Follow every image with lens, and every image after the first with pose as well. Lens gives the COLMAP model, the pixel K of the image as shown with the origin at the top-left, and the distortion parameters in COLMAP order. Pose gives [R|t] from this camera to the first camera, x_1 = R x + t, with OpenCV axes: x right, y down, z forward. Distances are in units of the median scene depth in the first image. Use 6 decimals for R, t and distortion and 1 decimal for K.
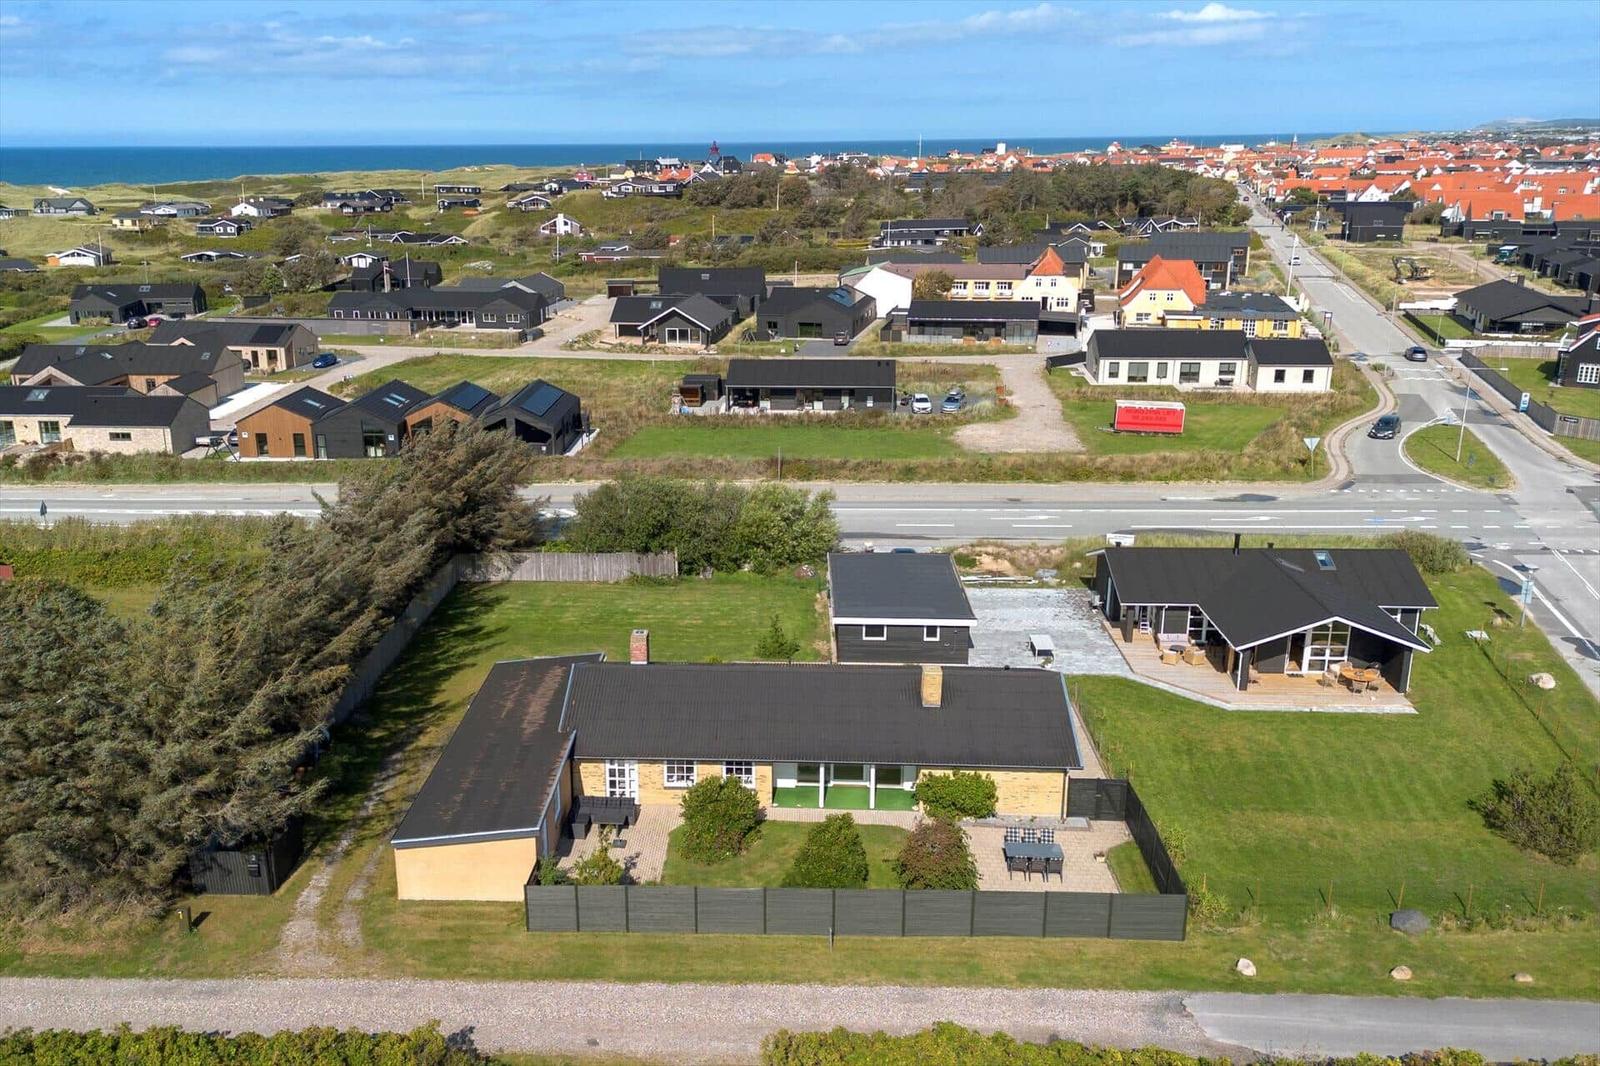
lens RADIAL K [[1343.0, 0, 735.4], [0, 1343.0, 522.8], [0, 0, 1]] dist [0.082028, -0.091771]
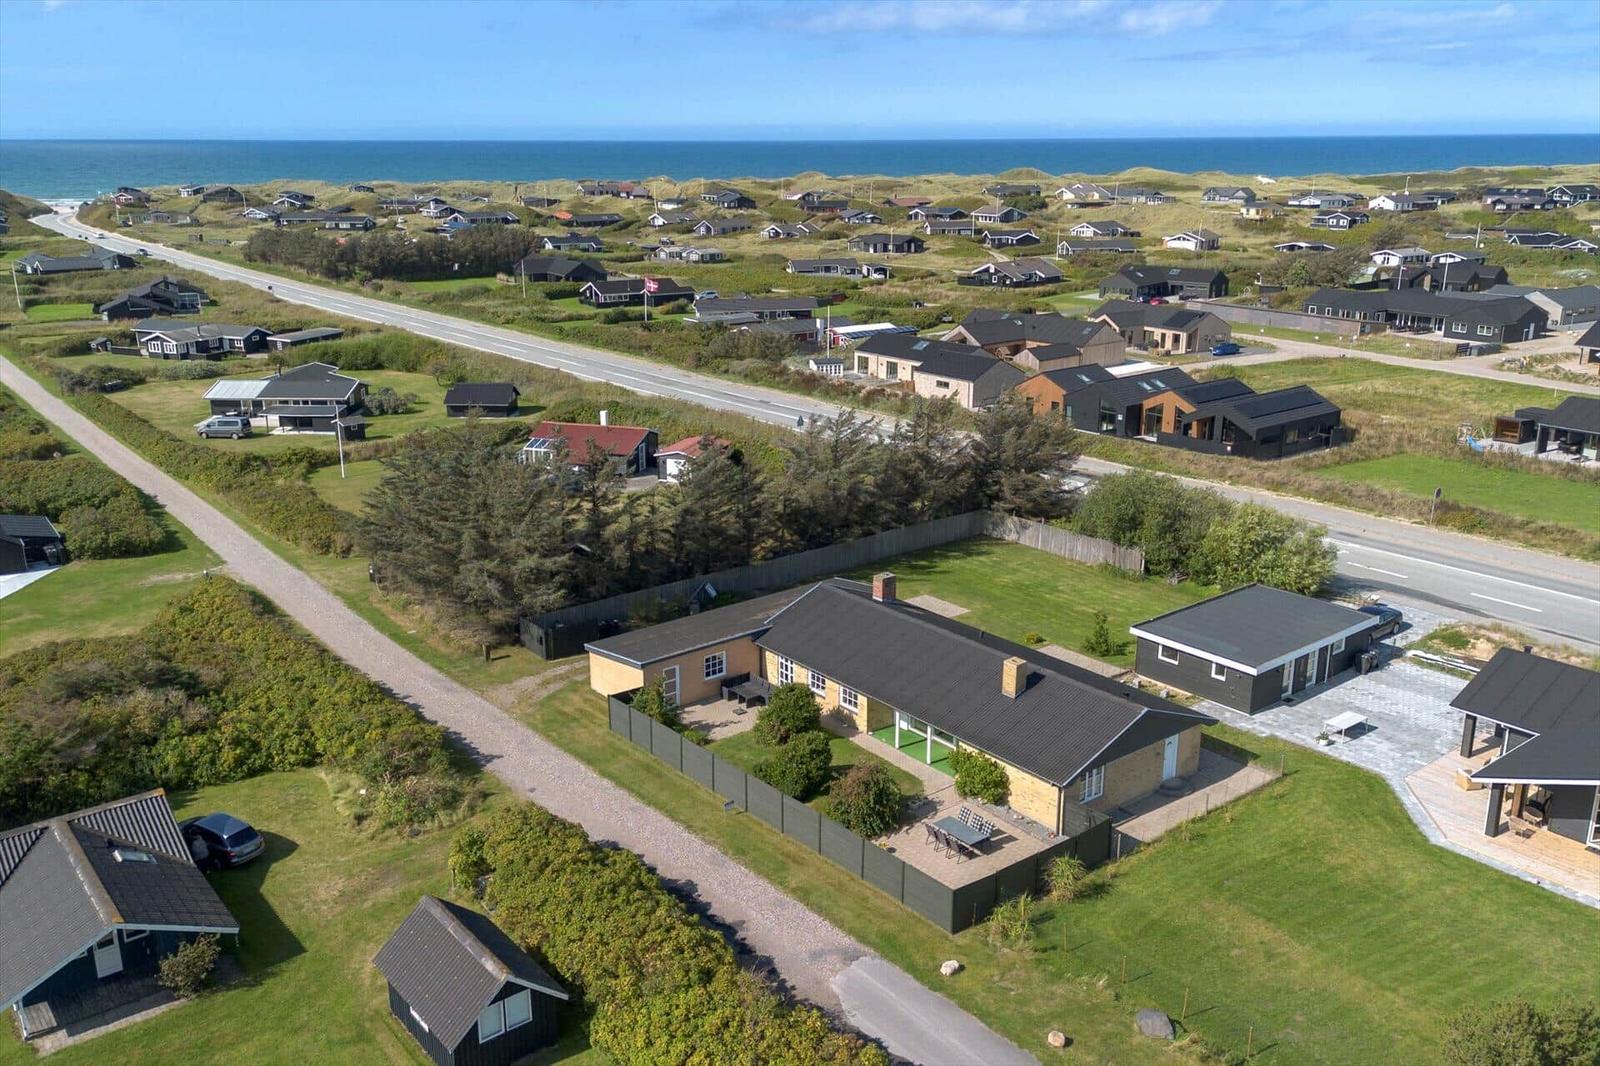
lens RADIAL K [[1343.0, 0, 798.2], [0, 1343.0, 535.2], [0, 0, 1]] dist [0.082028, -0.091771]
pose [[0.670677, 0.217689, -0.709087, 0.507333], [-0.206155, 0.973006, 0.103724, -0.041730], [0.712526, 0.076617, 0.697450, 0.089832]]
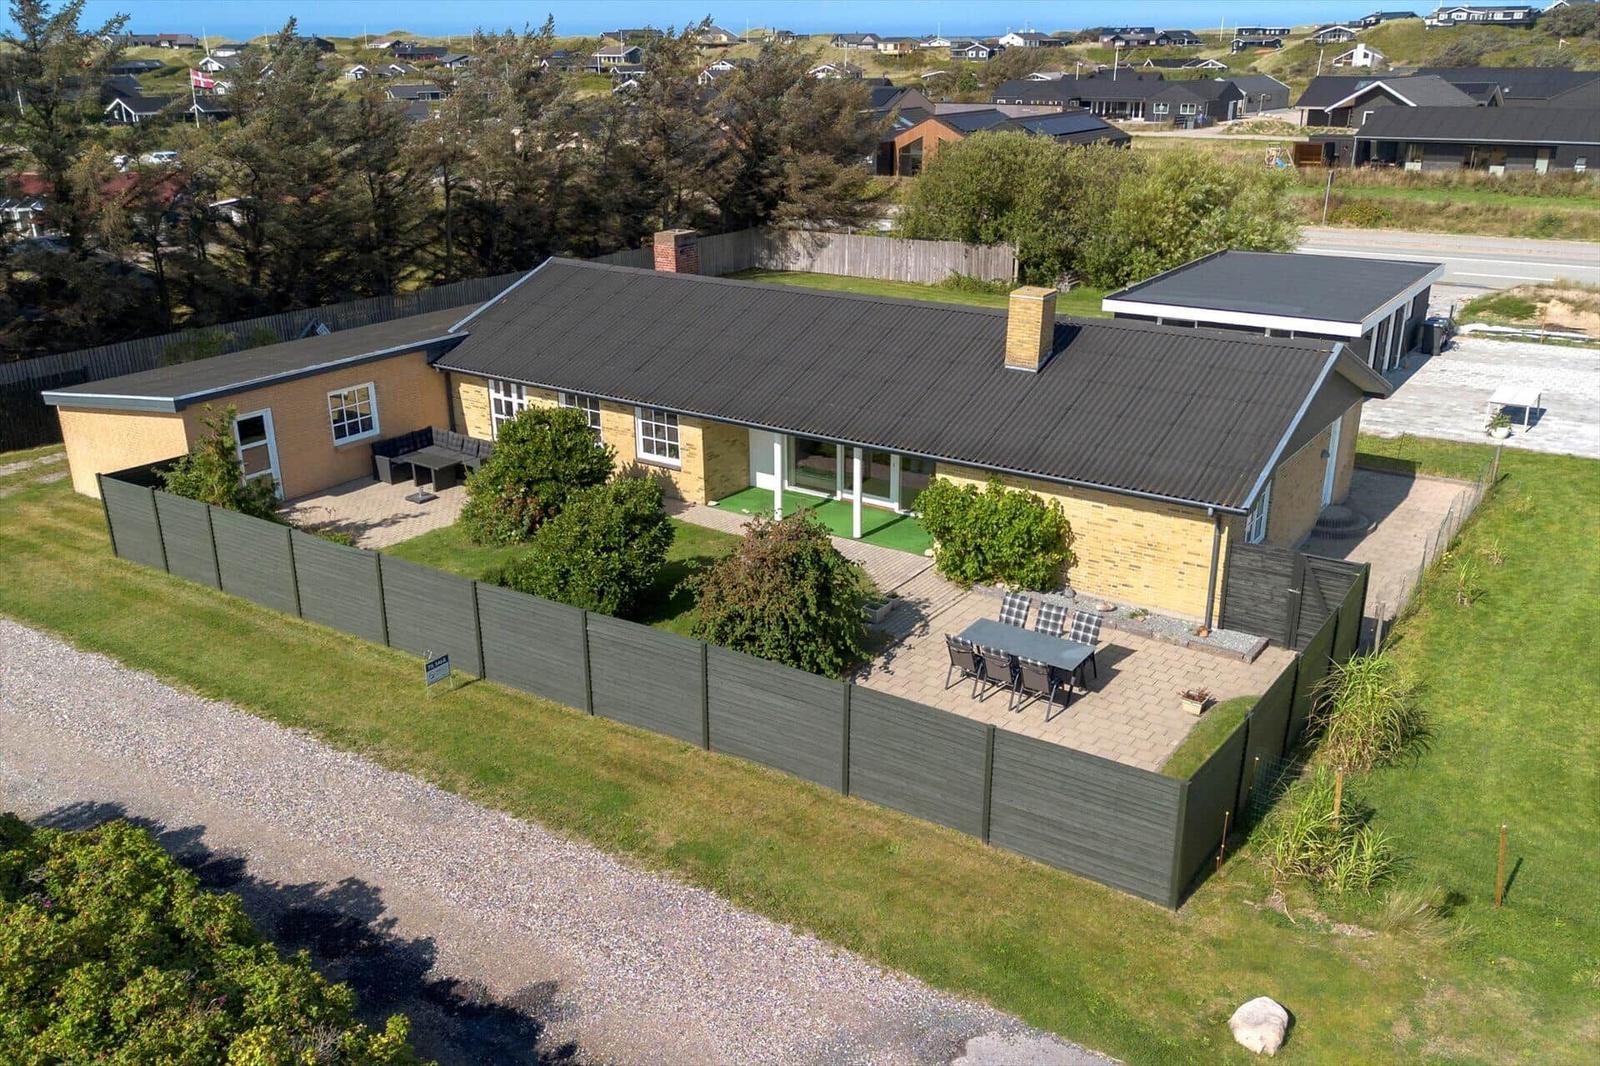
lens RADIAL K [[1343.0, 0, 796.0], [0, 1343.0, 537.9], [0, 0, 1]] dist [0.082028, -0.091771]
pose [[0.850935, 0.181342, -0.492975, 0.221686], [-0.139258, 0.982817, 0.121156, 0.099696], [0.506475, -0.034445, 0.861567, 0.353750]]
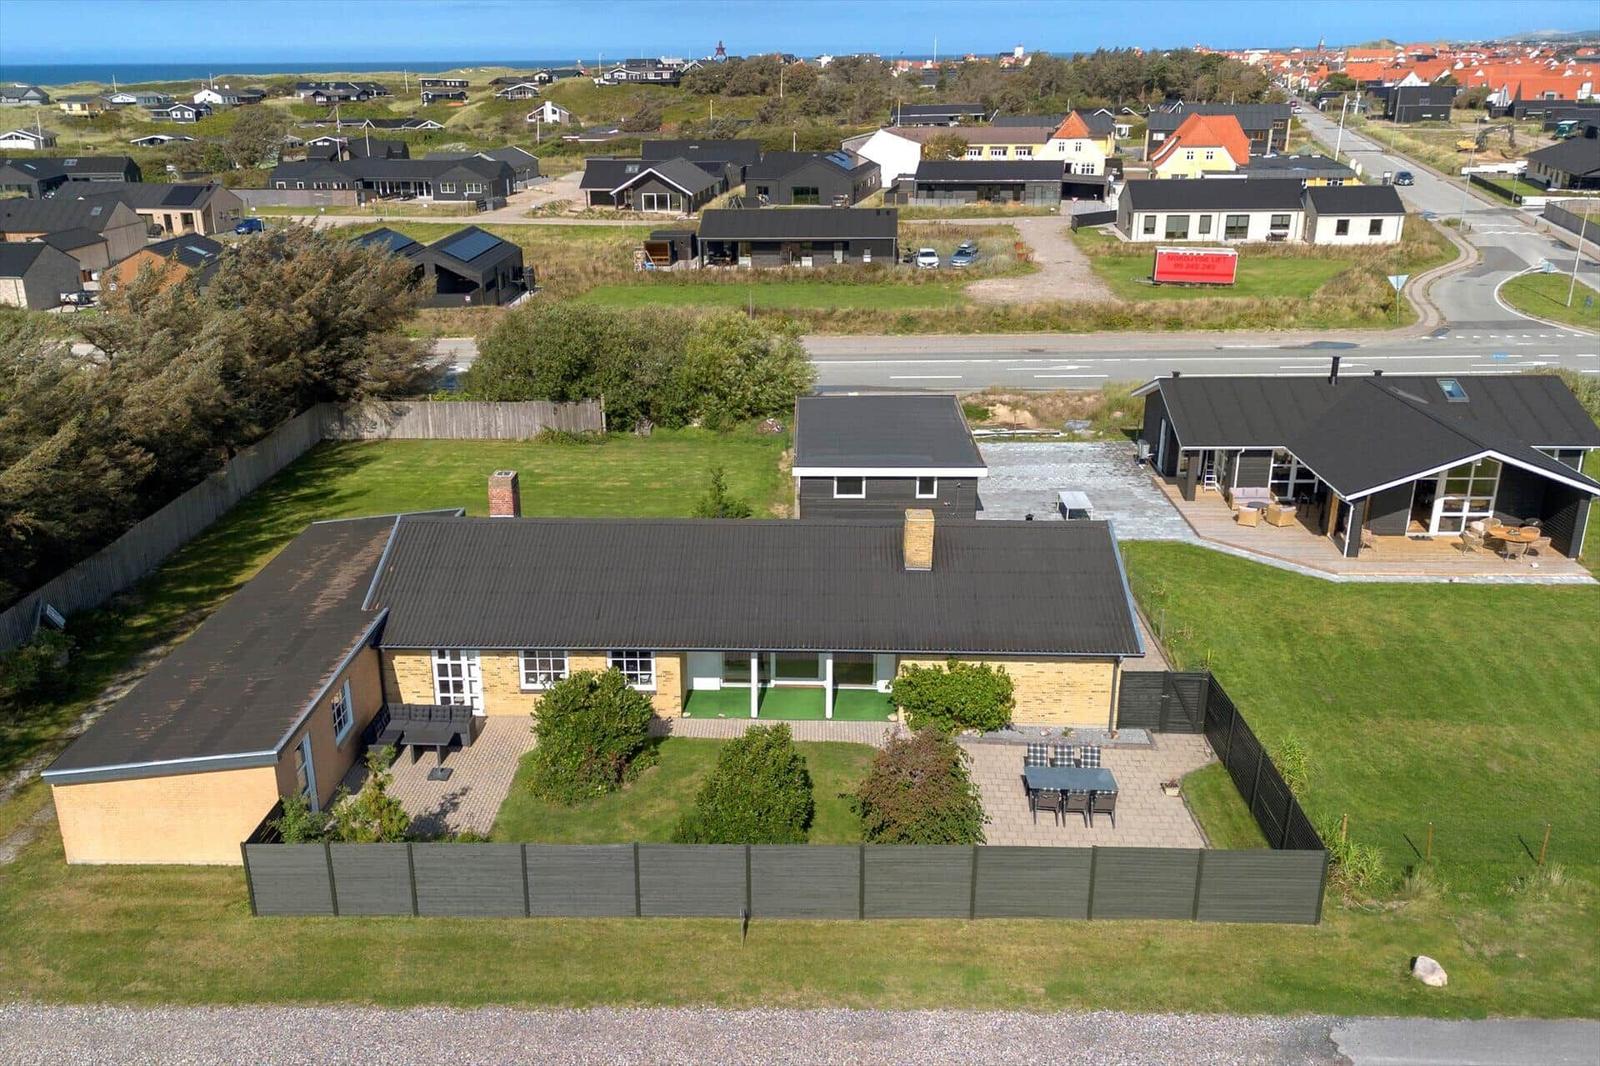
lens RADIAL K [[1343.0, 0, 753.9], [0, 1343.0, 530.4], [0, 0, 1]] dist [0.082028, -0.091771]
pose [[0.999981, -0.005667, 0.002530, 0.041089], [0.005501, 0.998095, 0.061447, 0.049885], [-0.002874, -0.061432, 0.998107, 0.218392]]
